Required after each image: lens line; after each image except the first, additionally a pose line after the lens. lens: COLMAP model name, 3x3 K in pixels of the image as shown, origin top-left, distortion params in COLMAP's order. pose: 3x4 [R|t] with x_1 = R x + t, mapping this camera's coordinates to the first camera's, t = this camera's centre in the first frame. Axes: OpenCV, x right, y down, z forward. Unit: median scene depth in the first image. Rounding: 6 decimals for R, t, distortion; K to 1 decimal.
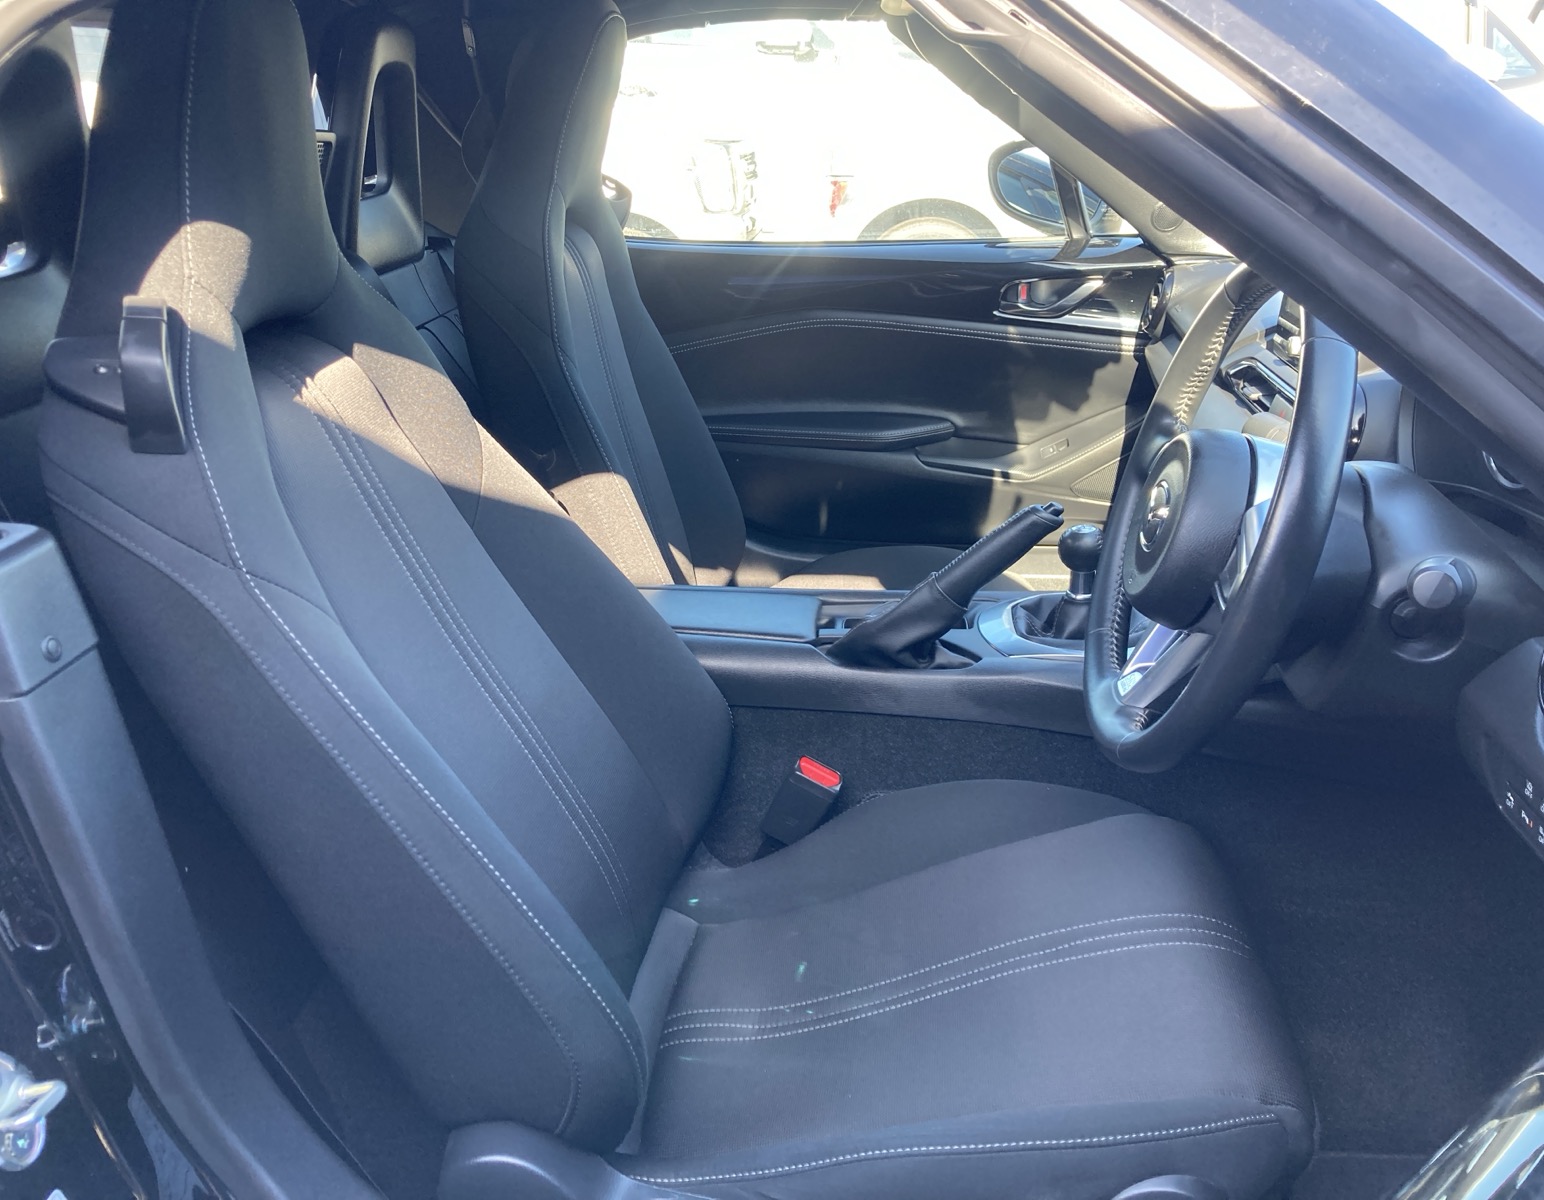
lens RADIAL K [[1408.2, 0, 772.0], [0, 1408.2, 600.0], [0, 0, 1]] dist [-0.012038, -0.011376]
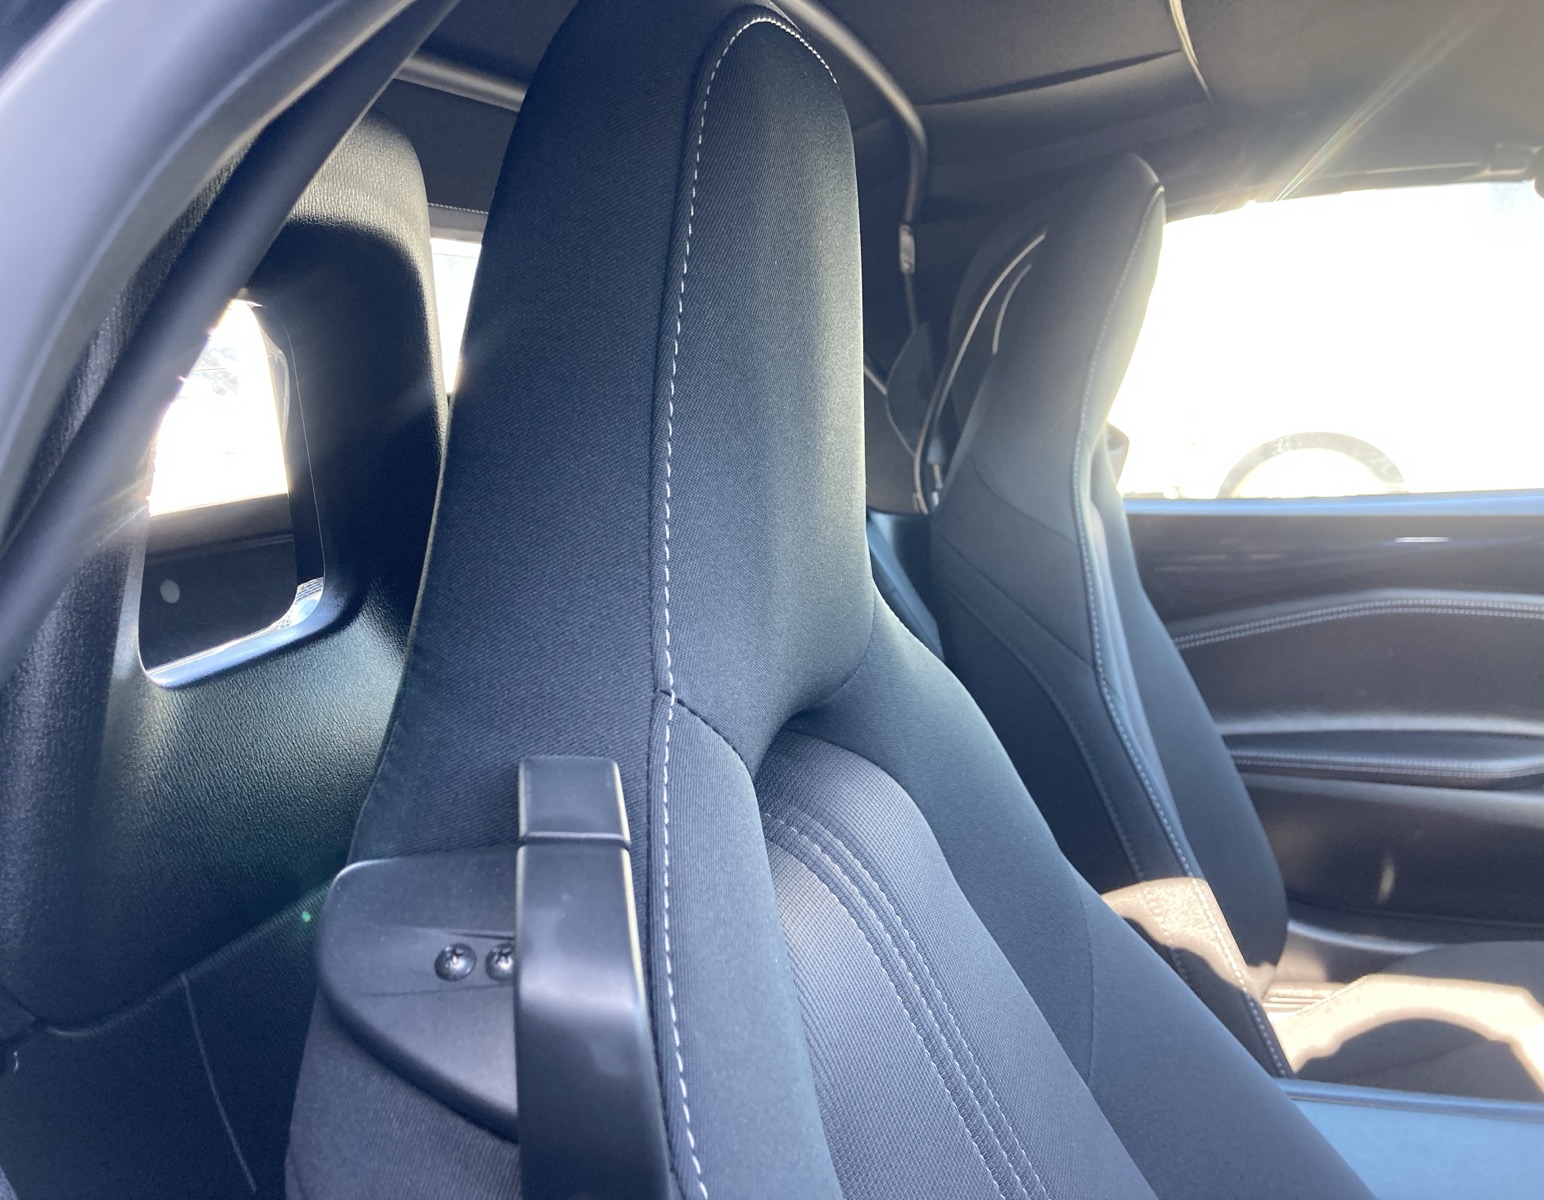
lens RADIAL K [[1408.2, 0, 772.0], [0, 1408.2, 600.0], [0, 0, 1]] dist [-0.012038, -0.011376]
pose [[0.979654, -0.005049, -0.200632, -0.189536], [-0.027211, 0.987111, -0.157708, -0.121373], [0.198842, 0.159959, 0.966889, 0.377307]]
